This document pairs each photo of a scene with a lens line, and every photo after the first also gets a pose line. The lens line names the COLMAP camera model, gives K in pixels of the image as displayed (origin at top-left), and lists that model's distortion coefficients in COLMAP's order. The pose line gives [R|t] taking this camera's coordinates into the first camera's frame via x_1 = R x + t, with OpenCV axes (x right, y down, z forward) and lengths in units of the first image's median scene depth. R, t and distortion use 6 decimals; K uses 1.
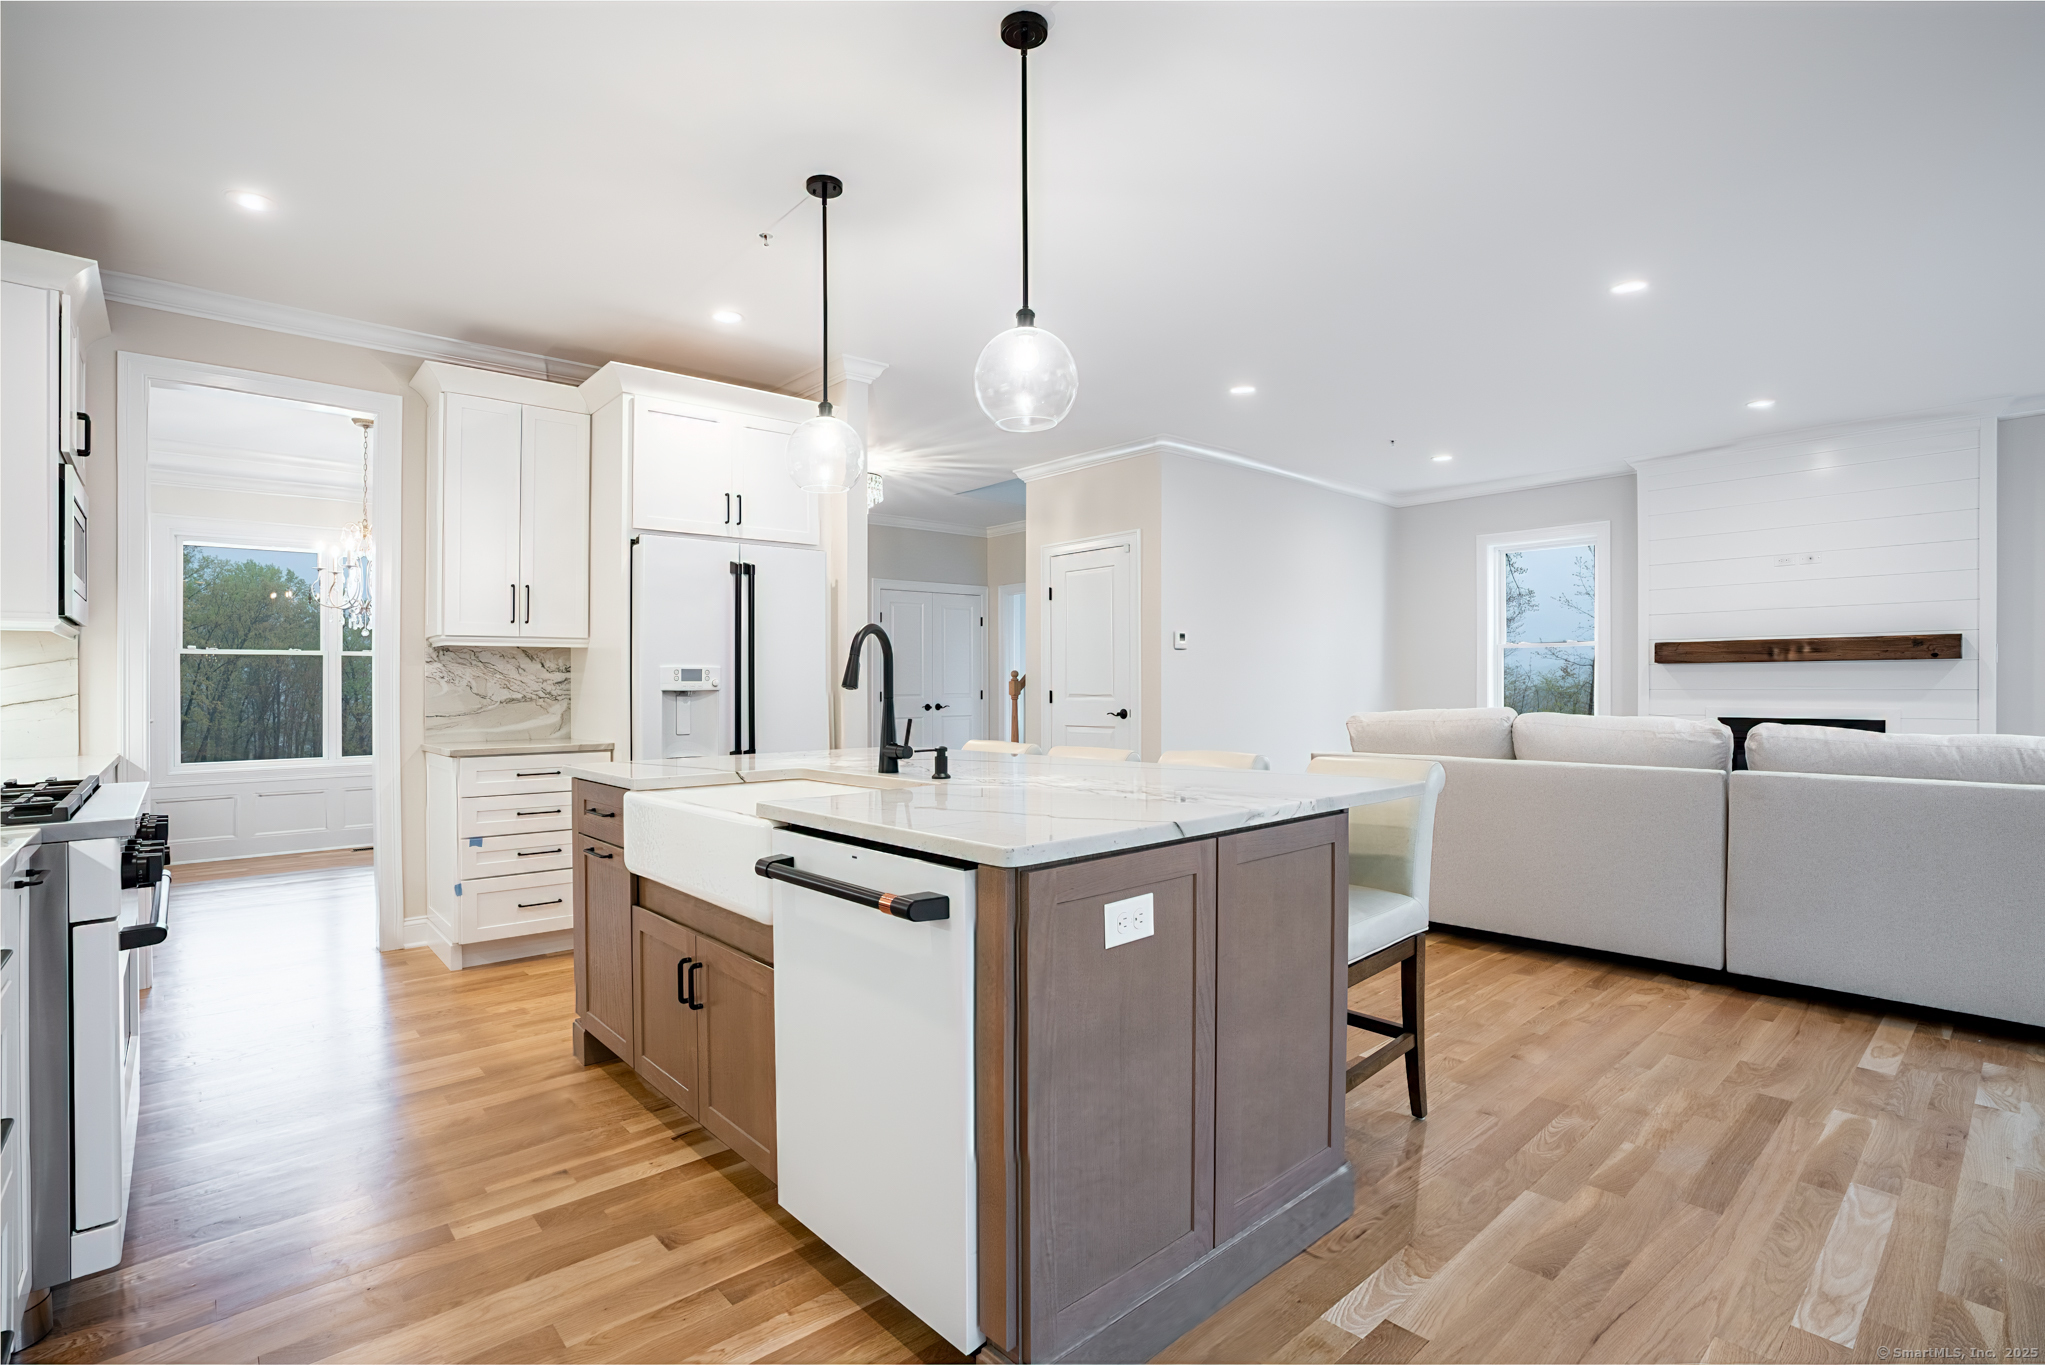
lens RADIAL K [[976.8, 0, 1072.9], [0, 976.8, 688.0], [0, 0, 1]] dist [-0.005258, -0.000193]
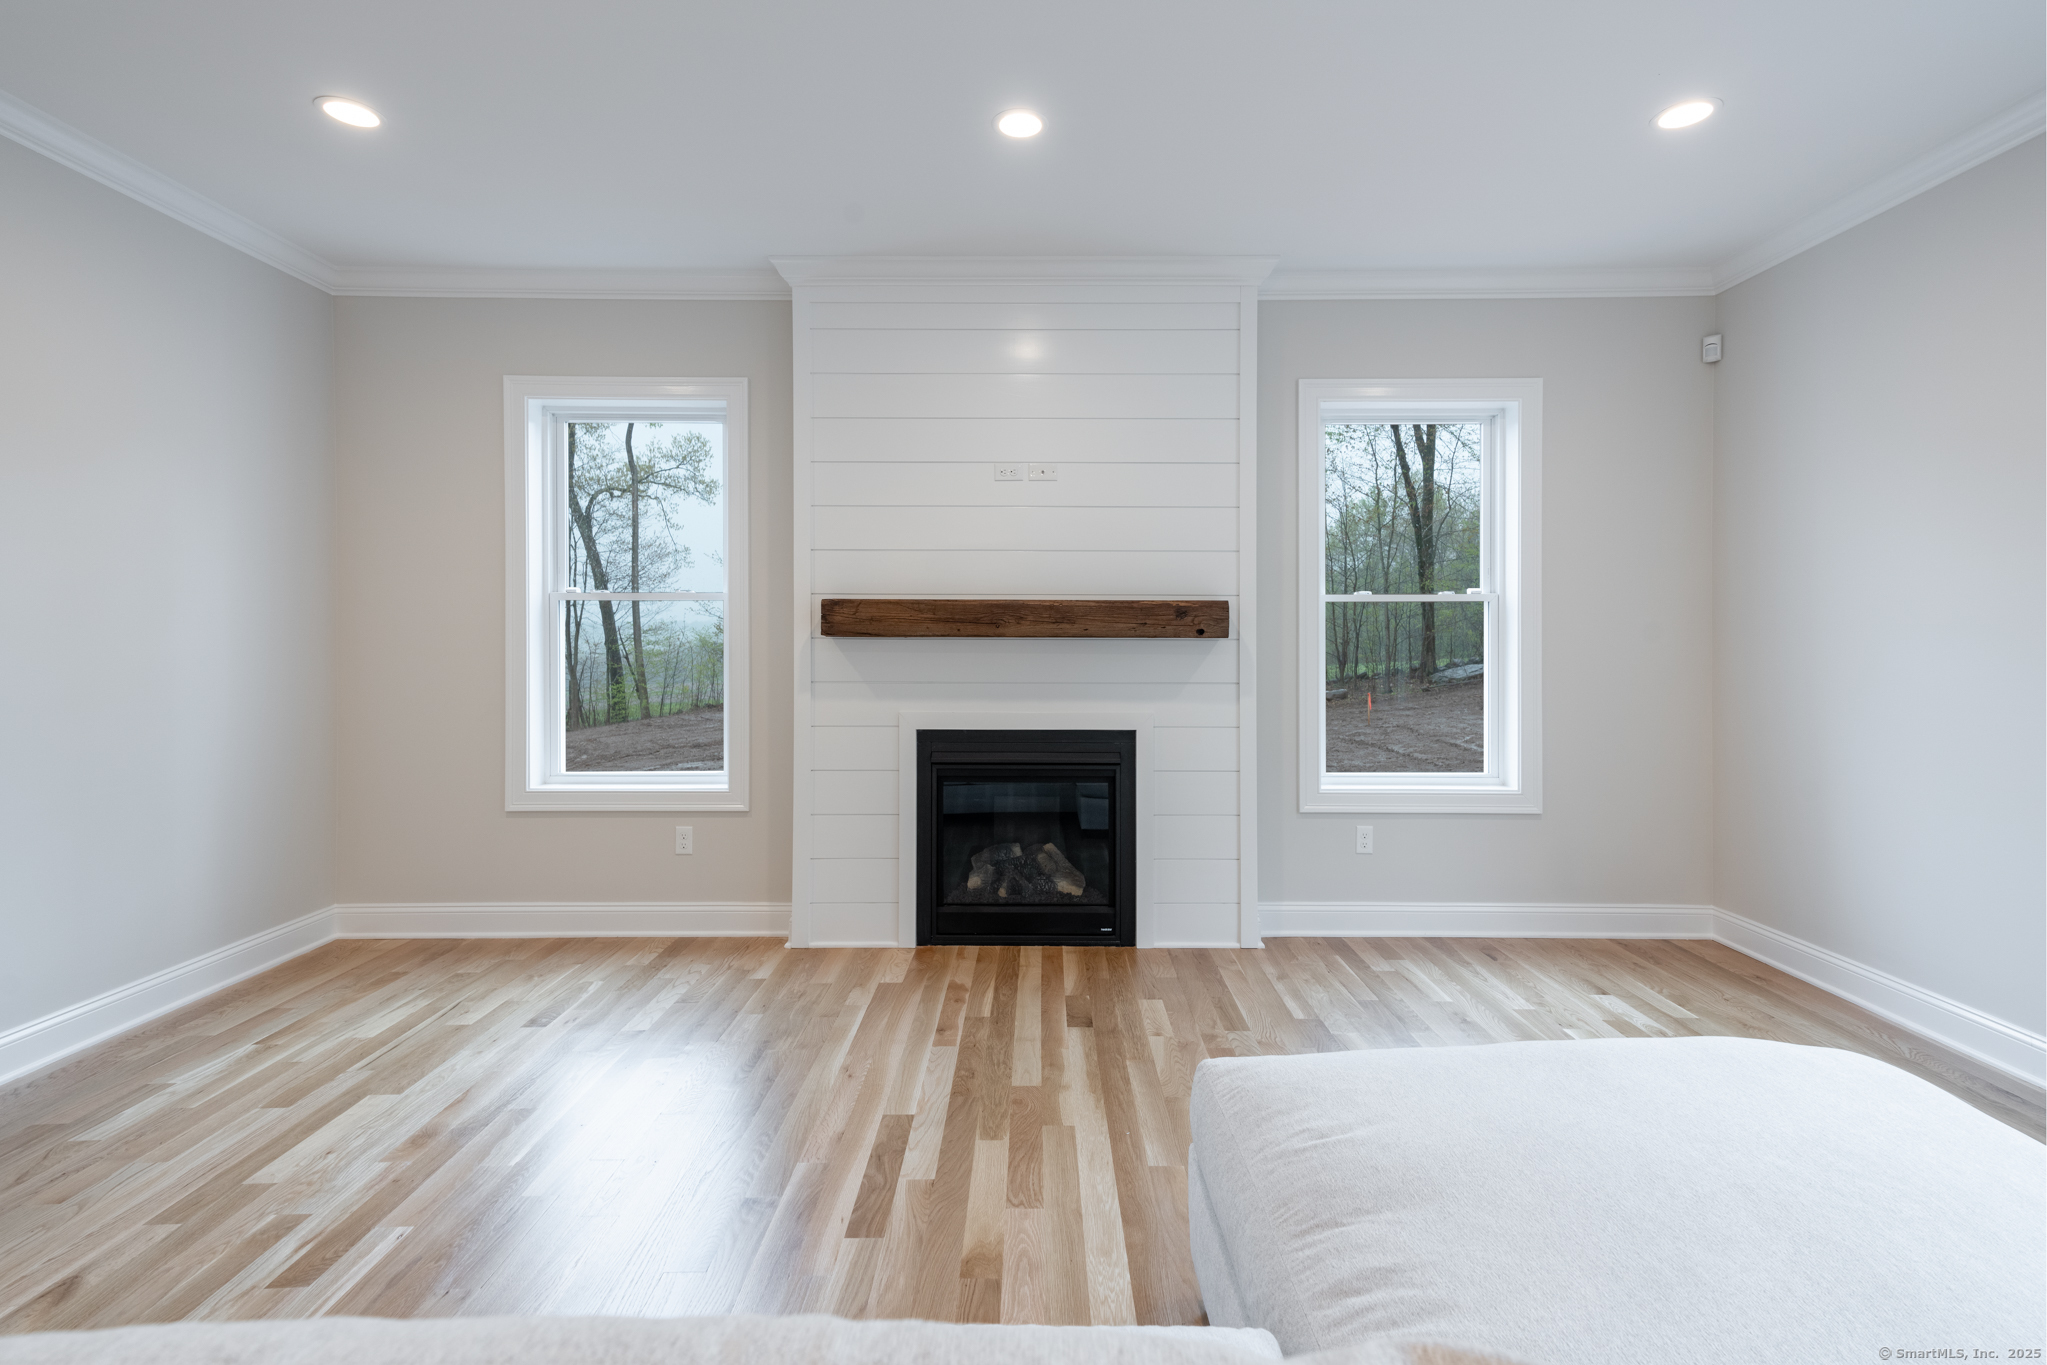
lens RADIAL K [[978.1, 0, 1052.3], [0, 978.1, 643.3], [0, 0, 1]] dist [0.035008, 0.000031]
pose [[0.700961, 0.003121, 0.713193, 0.338781], [-0.003327, 0.999994, -0.001107, -0.024625], [-0.713192, -0.001597, 0.700967, 0.598276]]
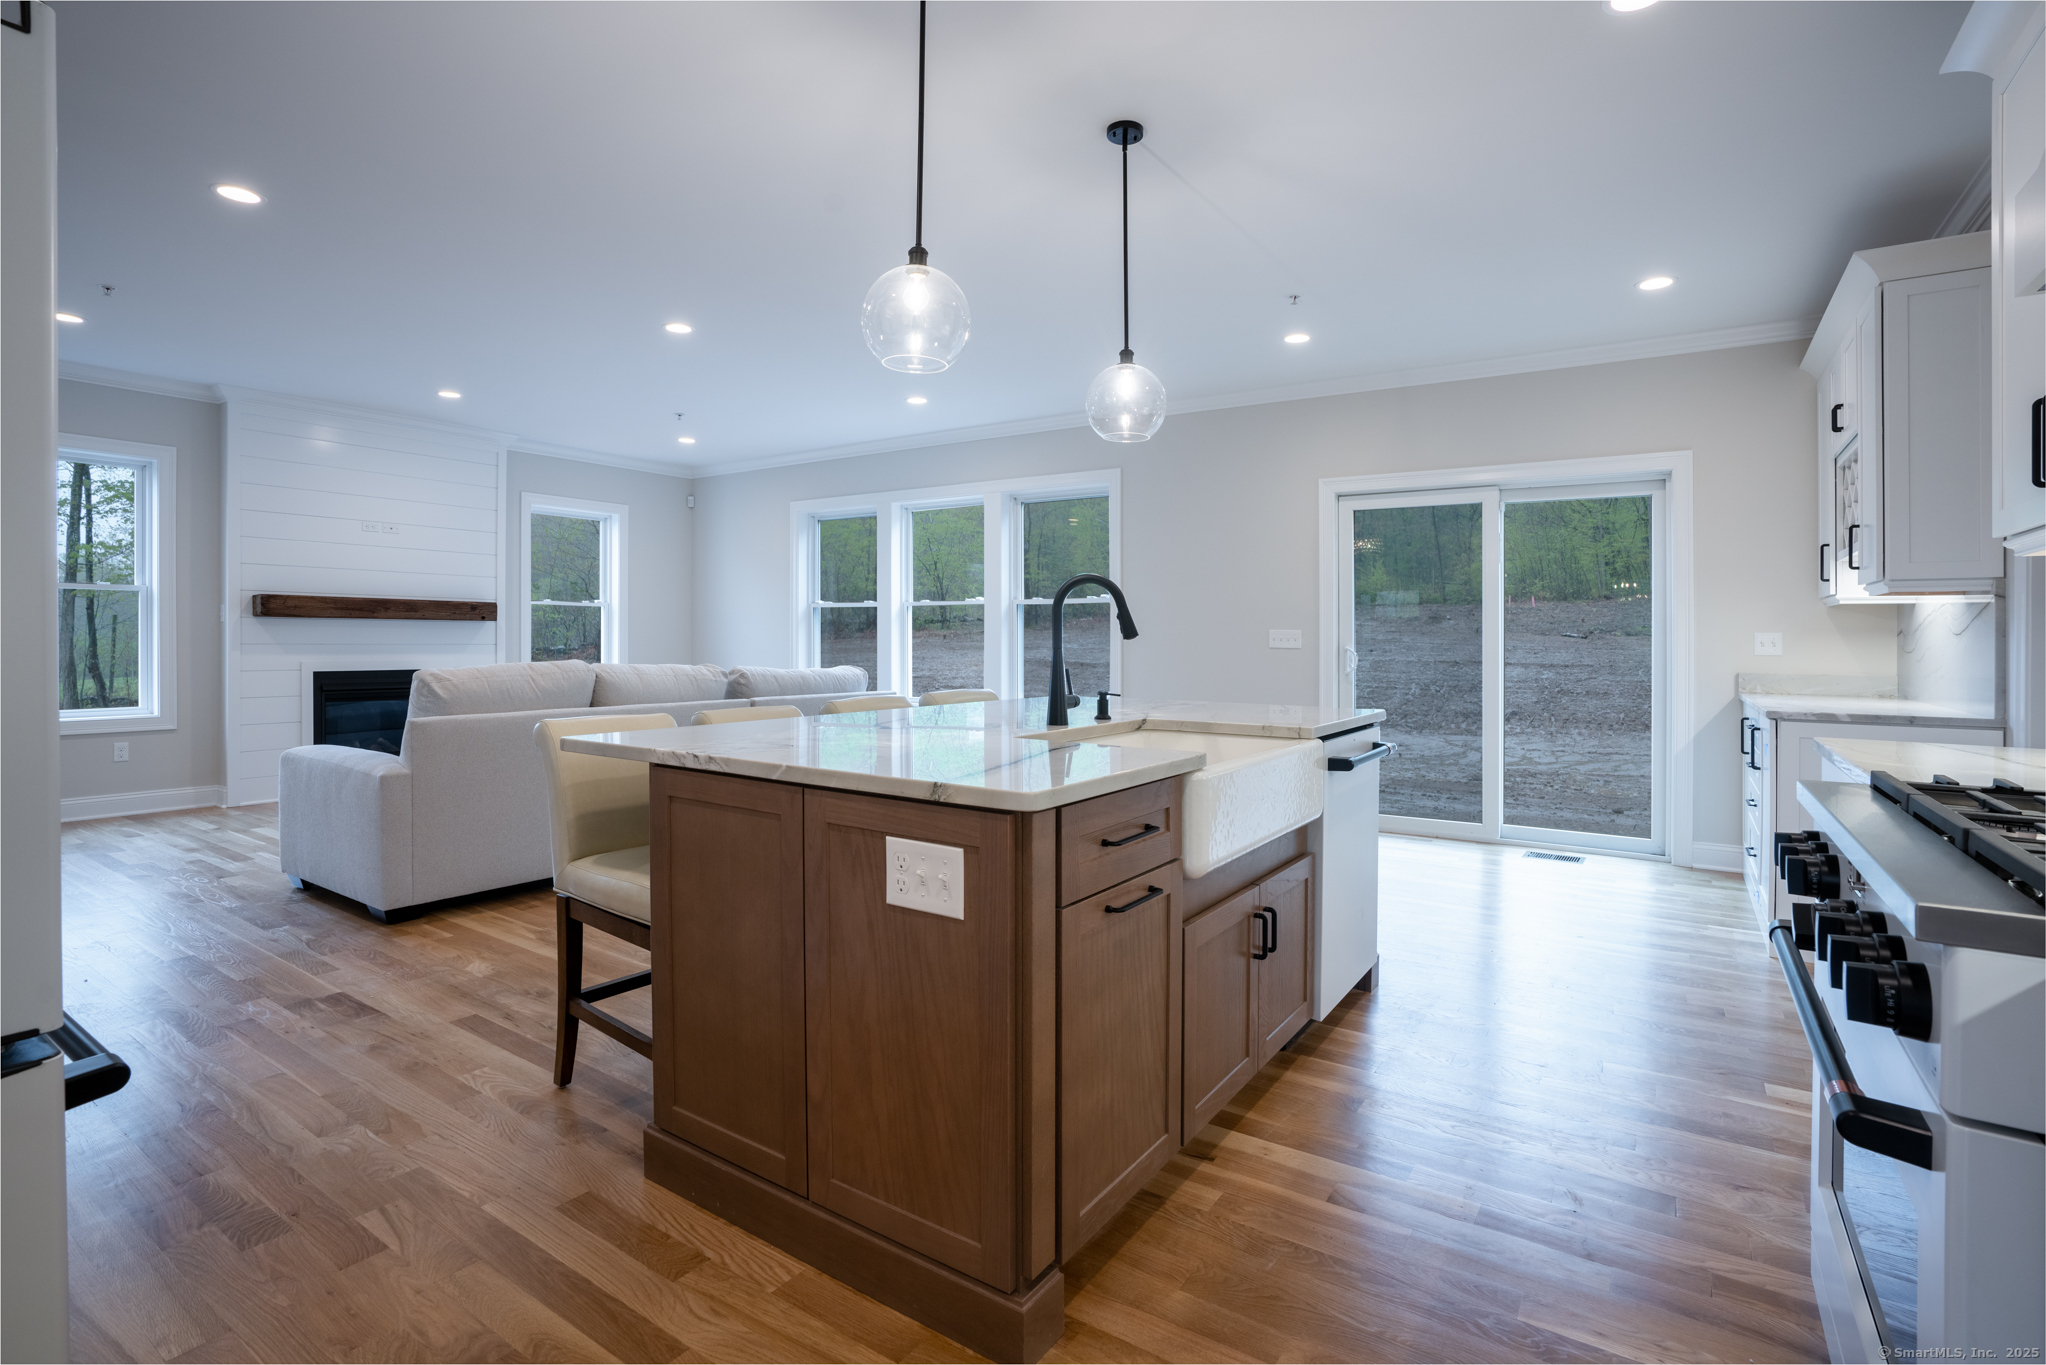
lens RADIAL K [[958.1, 0, 1011.3], [0, 958.1, 649.5], [0, 0, 1]] dist [0.000920, -0.000078]
pose [[-0.209042, -0.003882, 0.977899, -0.506743], [0.000209, 0.999992, 0.004014, 0.003636], [-0.977907, 0.001044, -0.209040, 0.571071]]
